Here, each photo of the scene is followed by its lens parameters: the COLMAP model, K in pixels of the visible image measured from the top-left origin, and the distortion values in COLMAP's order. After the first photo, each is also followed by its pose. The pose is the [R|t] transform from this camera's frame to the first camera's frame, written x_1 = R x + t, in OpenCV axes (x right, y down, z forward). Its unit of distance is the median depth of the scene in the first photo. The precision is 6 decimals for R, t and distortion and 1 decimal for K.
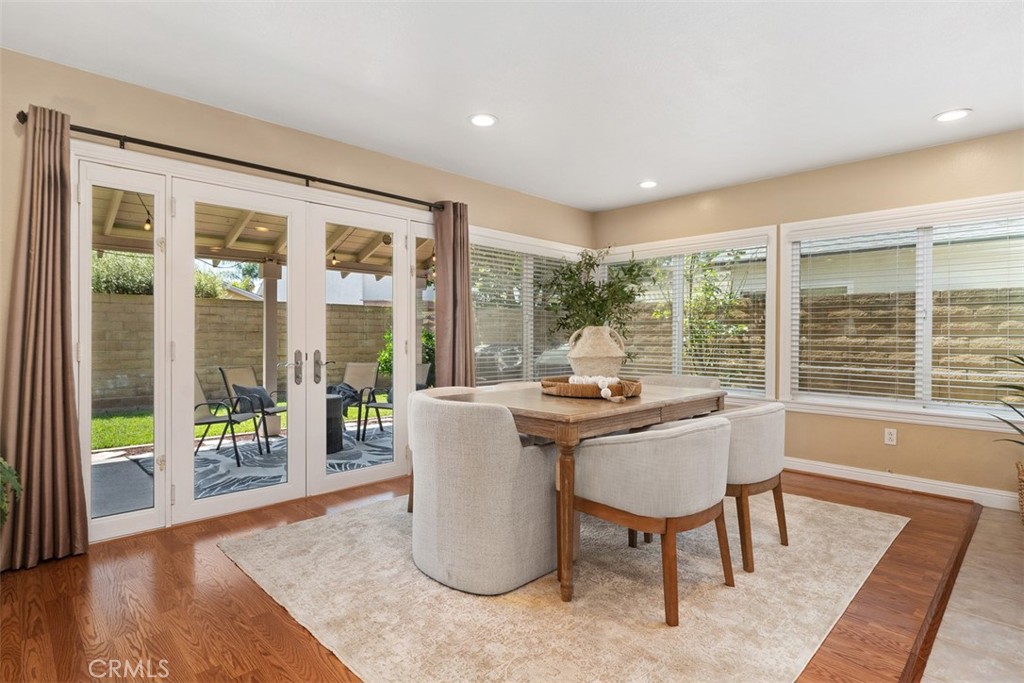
lens RADIAL K [[523.4, 0, 512.0], [0, 523.4, 338.3], [0, 0, 1]] dist [-0.001915, 0.001231]
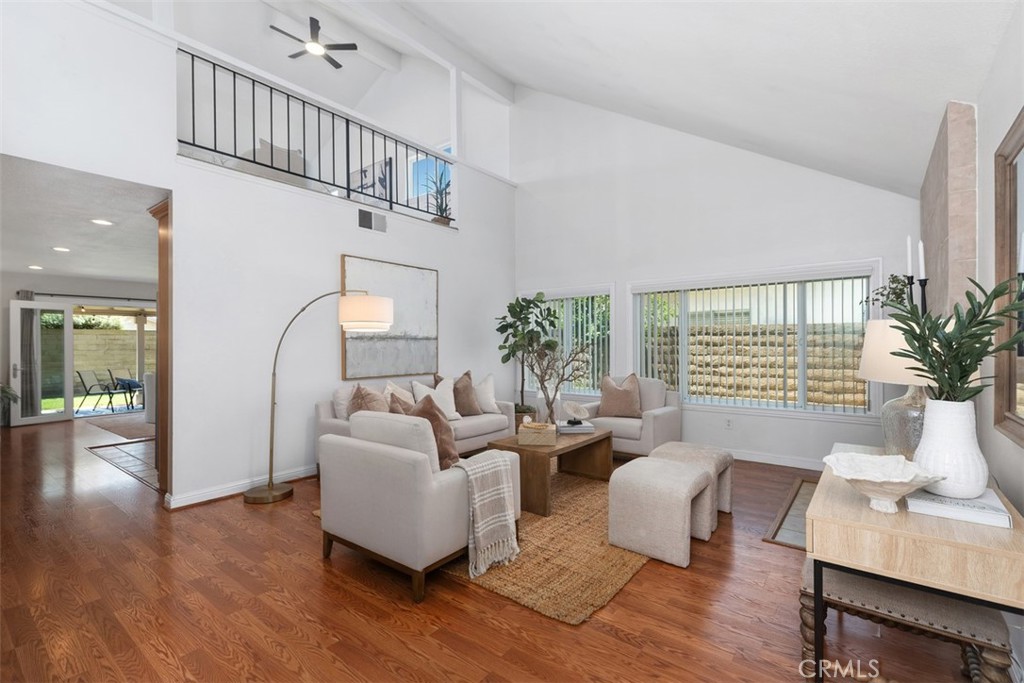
lens RADIAL K [[466.5, 0, 513.9], [0, 466.5, 343.8], [0, 0, 1]] dist [0.008632, -0.001806]
pose [[0.991929, -0.008856, 0.126487, 1.063723], [0.009464, 0.999946, -0.004208, -0.028639], [-0.126443, 0.005371, 0.991959, -1.387823]]
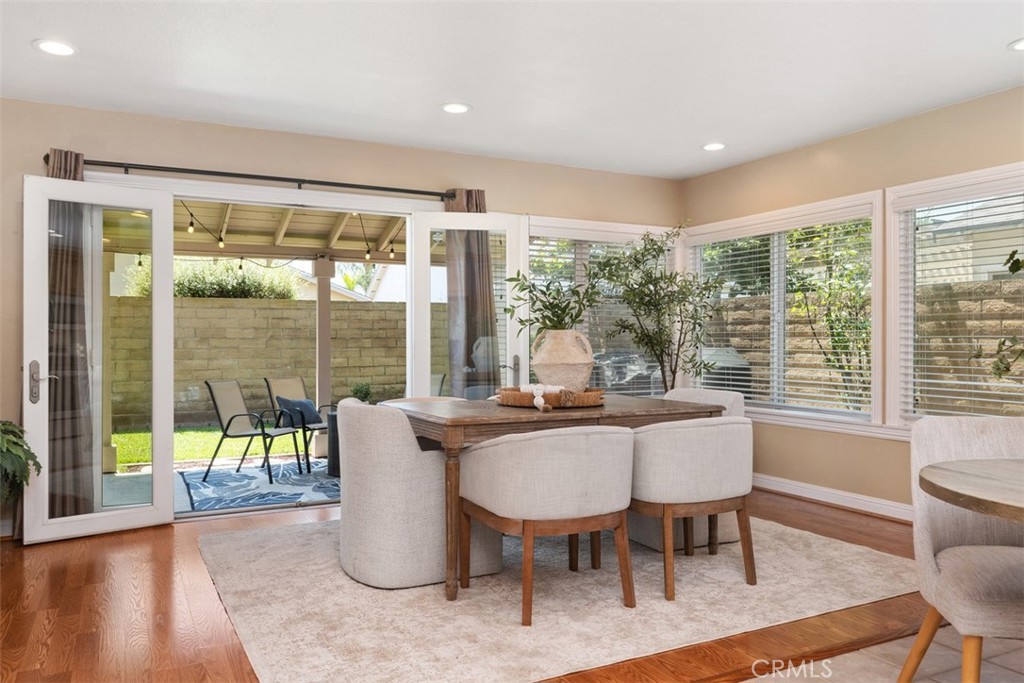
lens RADIAL K [[761.8, 0, 510.5], [0, 761.8, 336.7], [0, 0, 1]] dist [0.004944, -0.005695]
pose [[0.955683, -0.007568, -0.294301, 0.324201], [0.004320, 0.999922, -0.011685, 0.002665], [0.294366, 0.009895, 0.955641, -0.193430]]
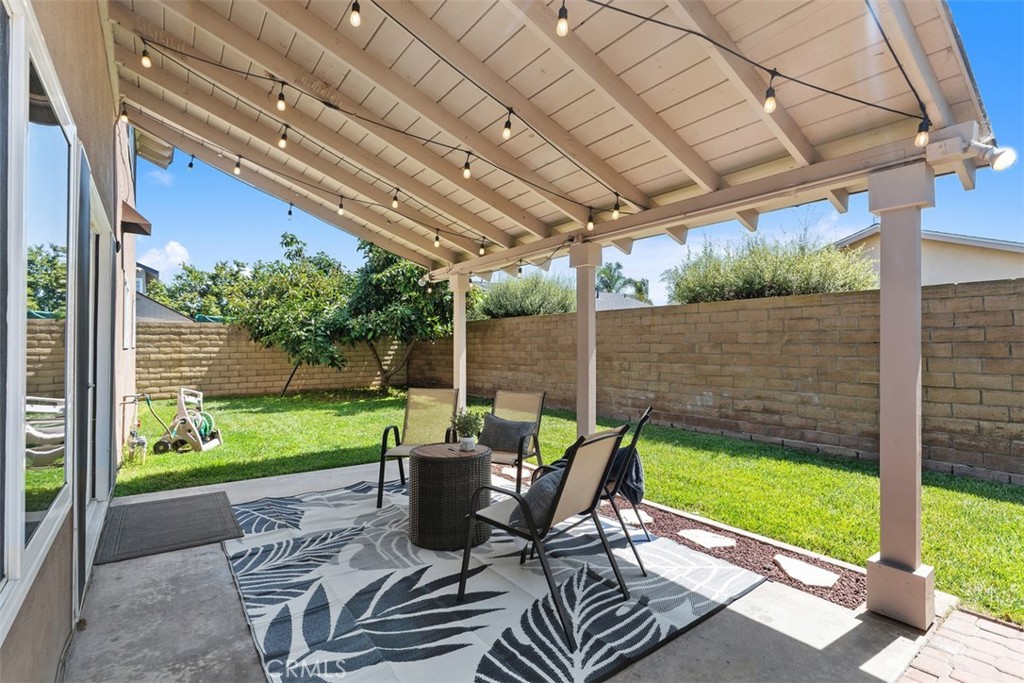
lens RADIAL K [[496.1, 0, 503.6], [0, 496.1, 337.0], [0, 0, 1]] dist [0.002026, -0.000319]
pose [[-0.157806, -0.016549, -0.987331, 0.297443], [-0.002409, 0.999863, -0.016374, -0.018787], [0.987467, -0.000206, -0.157824, 1.533410]]
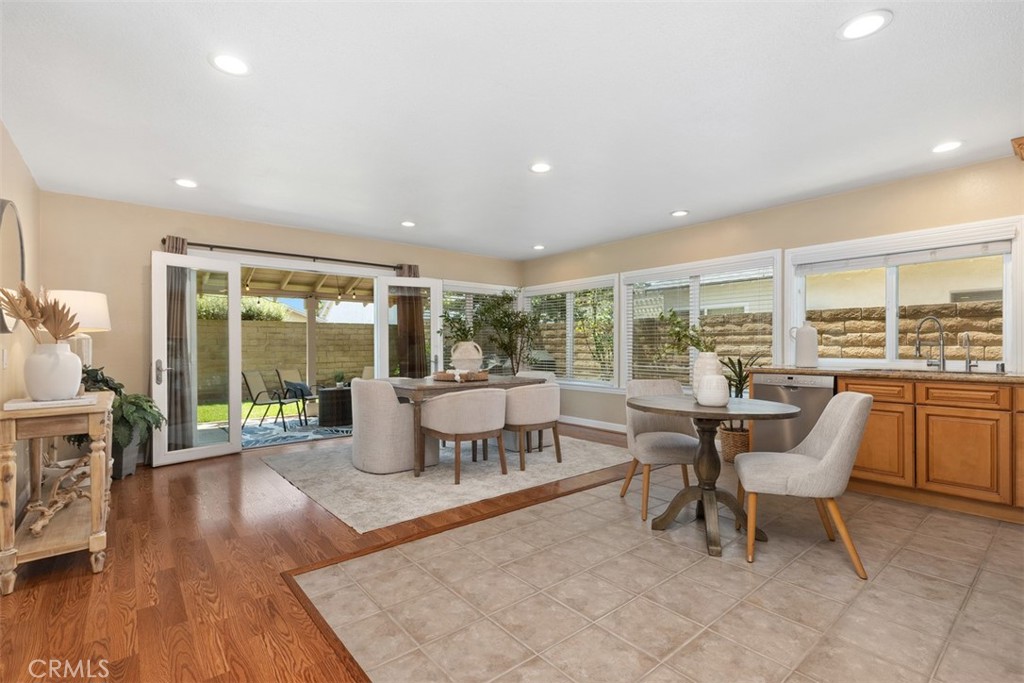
lens RADIAL K [[466.5, 0, 507.4], [0, 466.5, 345.9], [0, 0, 1]] dist [0.008632, -0.001806]
pose [[0.996064, -0.007415, -0.088321, 0.307173], [0.006903, 0.999958, -0.006105, 0.001171], [0.088363, 0.005472, 0.996073, -0.390227]]
